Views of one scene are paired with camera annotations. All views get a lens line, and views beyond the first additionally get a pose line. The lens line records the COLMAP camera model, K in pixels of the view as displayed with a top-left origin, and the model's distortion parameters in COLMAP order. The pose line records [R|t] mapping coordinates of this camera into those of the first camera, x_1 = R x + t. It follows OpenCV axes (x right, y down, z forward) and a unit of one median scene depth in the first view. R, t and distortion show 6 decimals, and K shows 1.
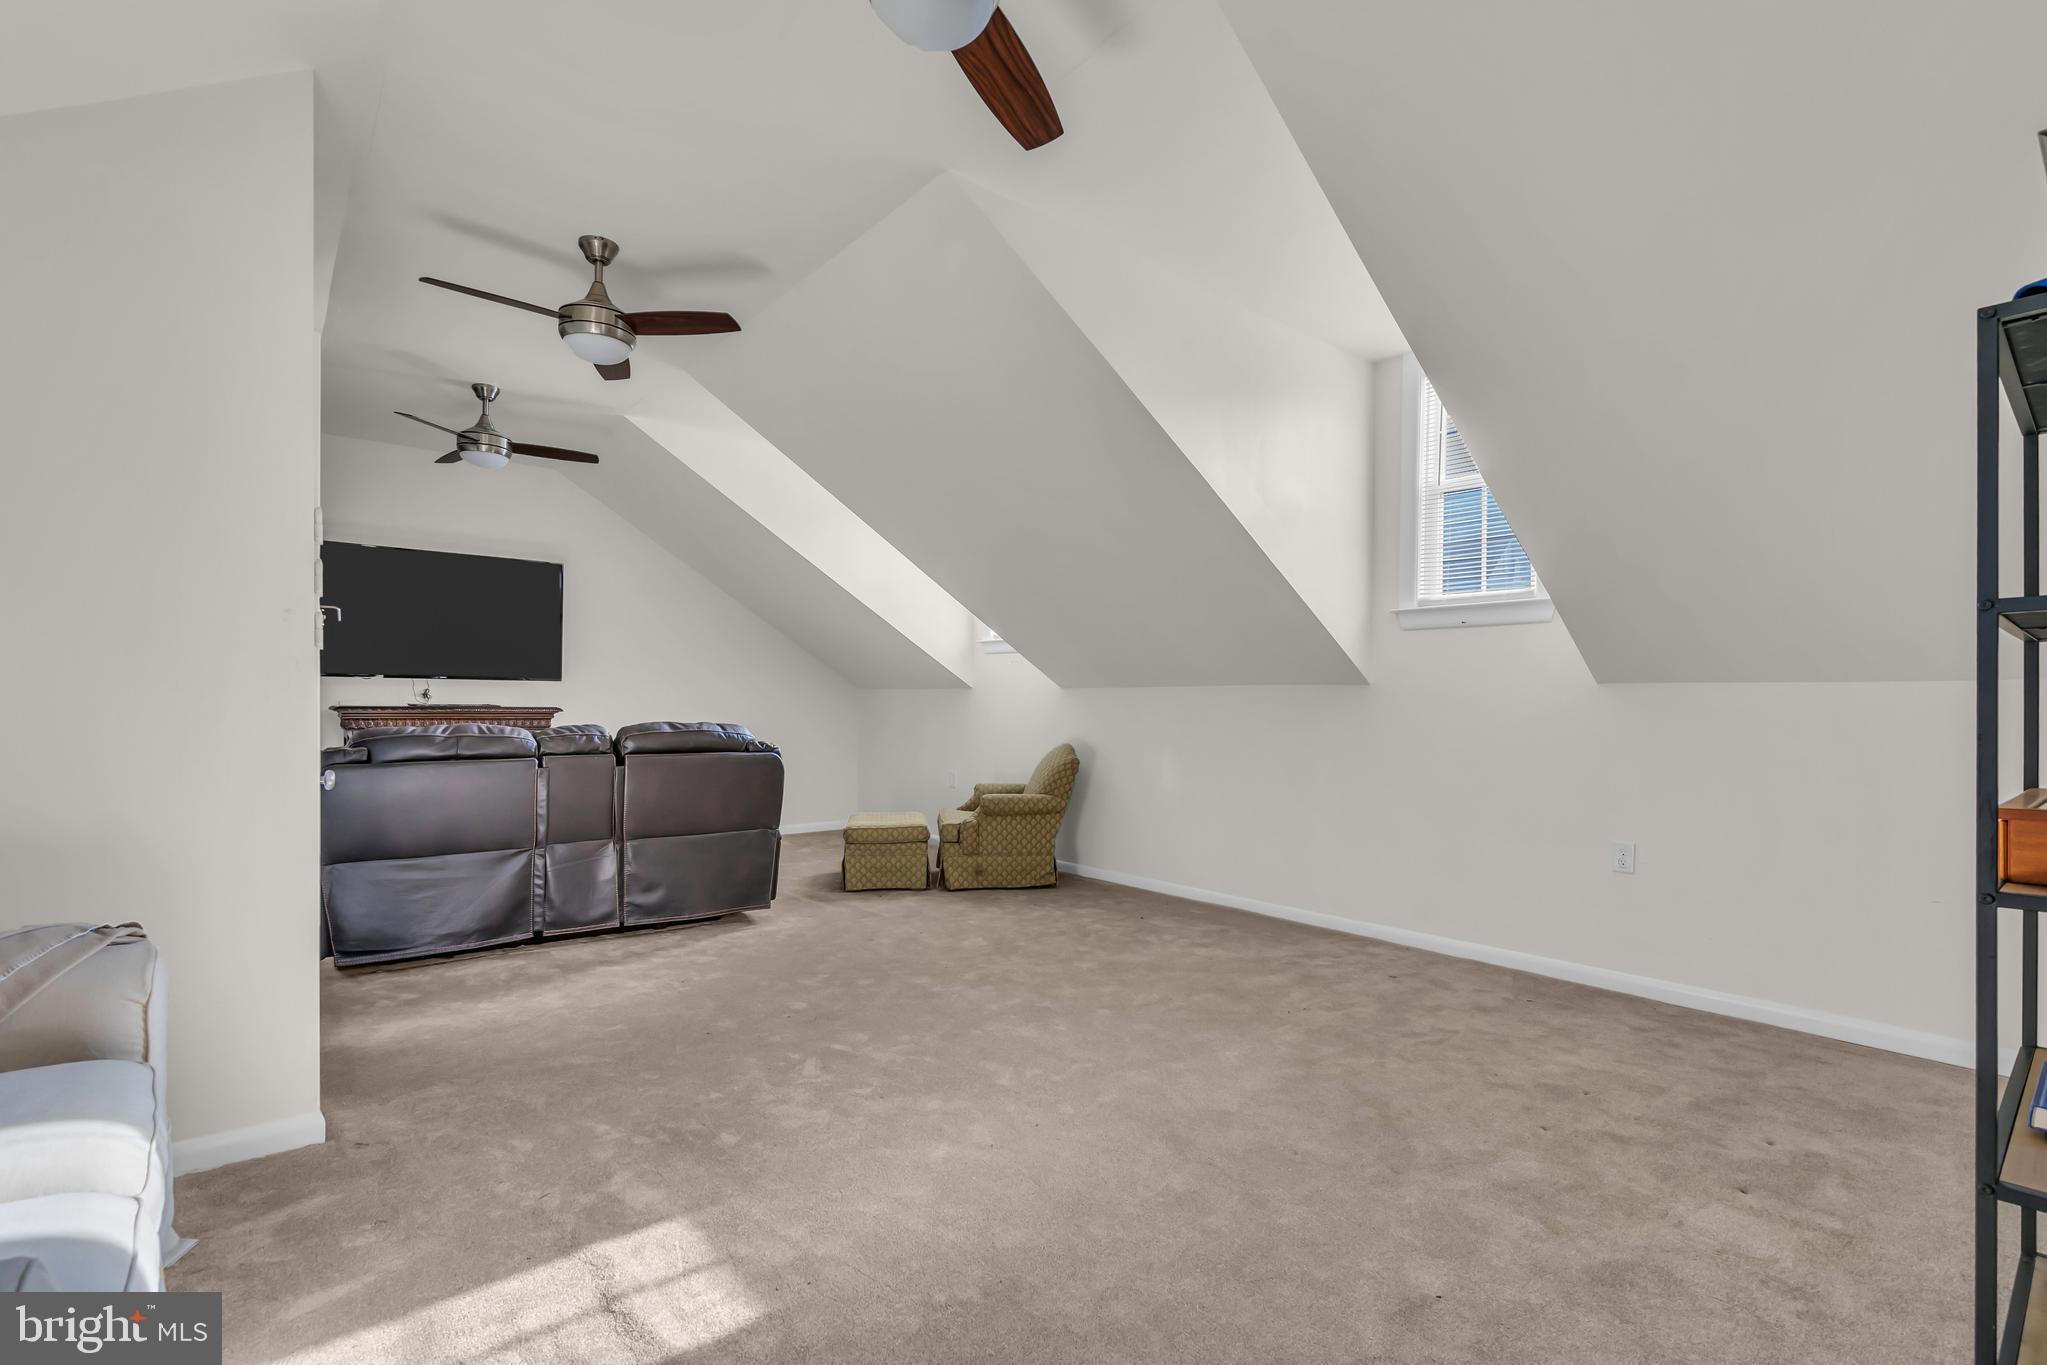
lens RADIAL K [[937.0, 0, 1028.9], [0, 937.0, 716.4], [0, 0, 1]] dist [-0.030082, 0.032995]
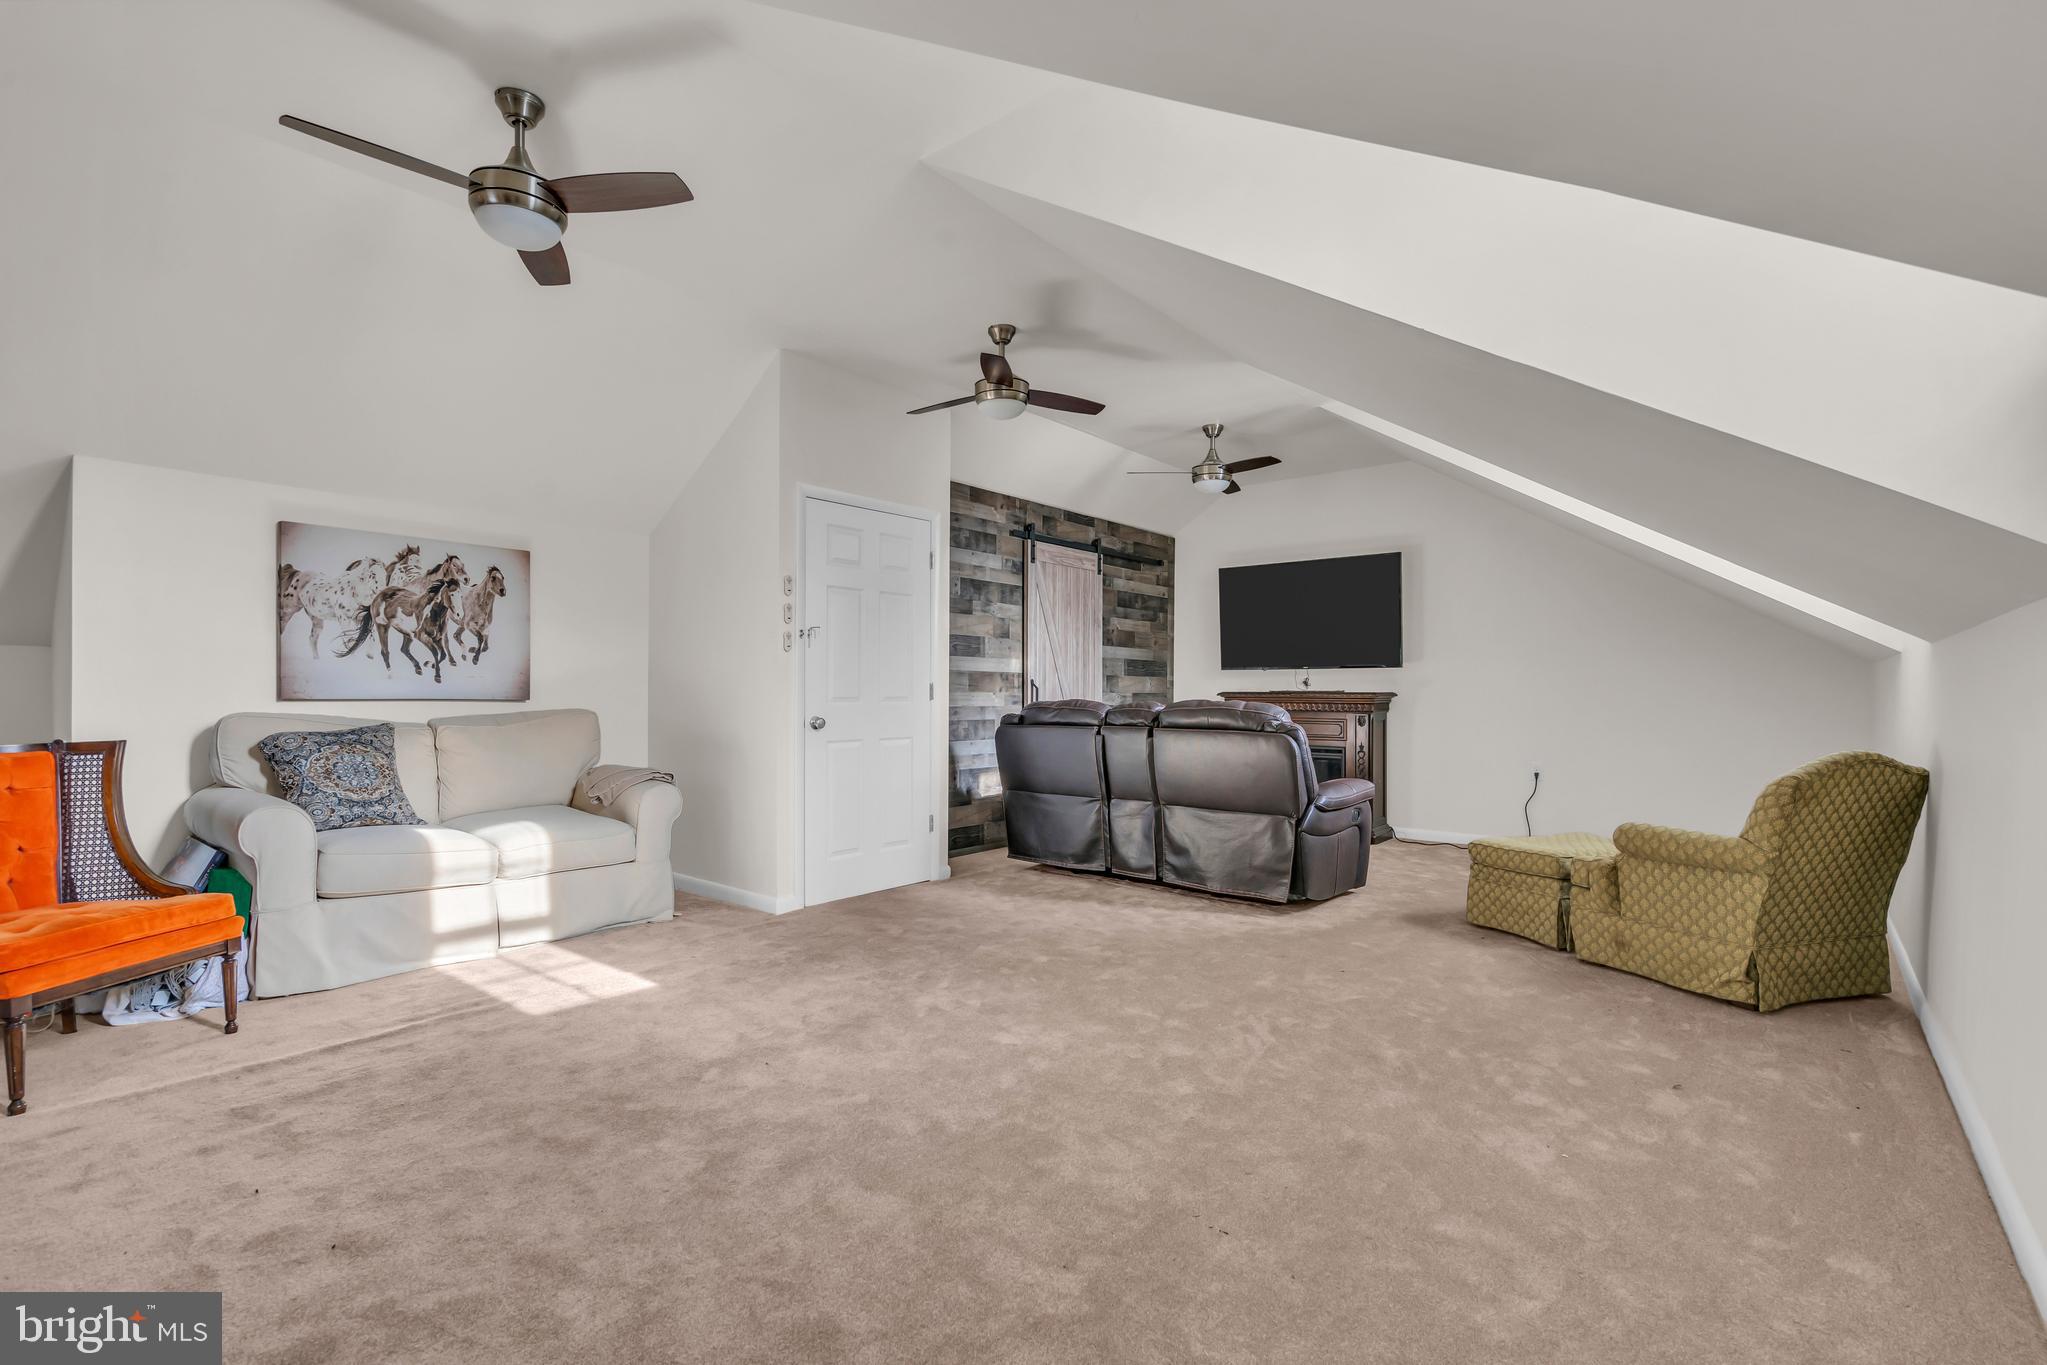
lens RADIAL K [[920.1, 0, 1022.4], [0, 920.1, 691.7], [0, 0, 1]] dist [-0.003193, 0.001706]
pose [[0.174177, -0.011140, -0.984651, 0.603712], [-0.016595, 0.999761, -0.014246, 0.014520], [0.984574, 0.018822, 0.173951, 0.608032]]
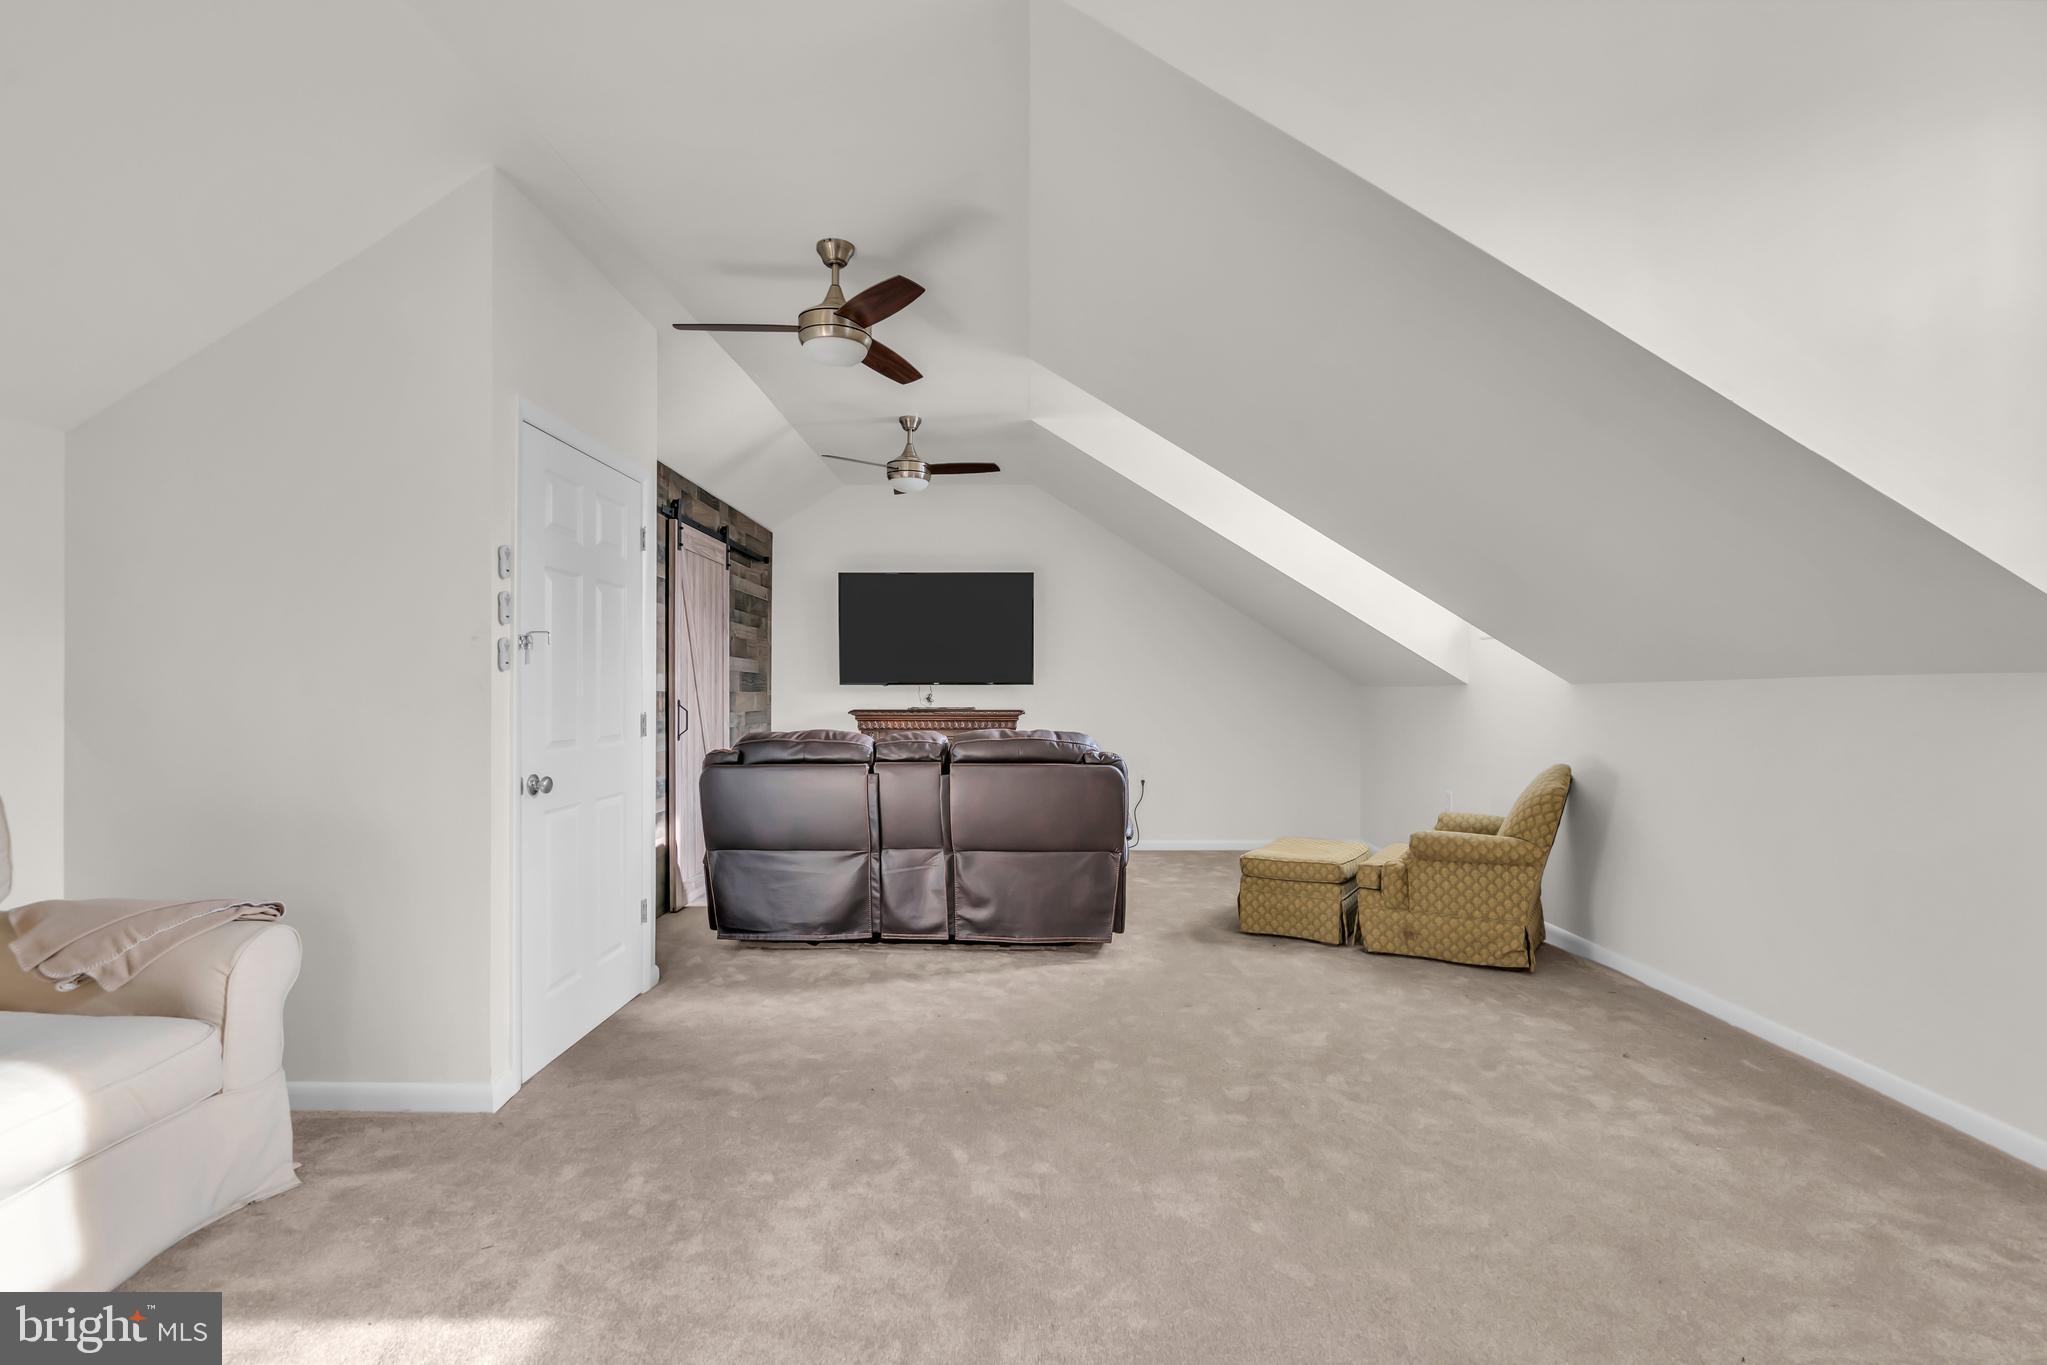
lens RADIAL K [[920.1, 0, 1022.4], [0, 920.1, 691.7], [0, 0, 1]] dist [-0.003193, 0.001706]
pose [[0.761214, -0.011342, -0.648401, 0.233687], [-0.002077, 0.999799, -0.019926, -0.013799], [0.648497, 0.016515, 0.761038, 0.297360]]
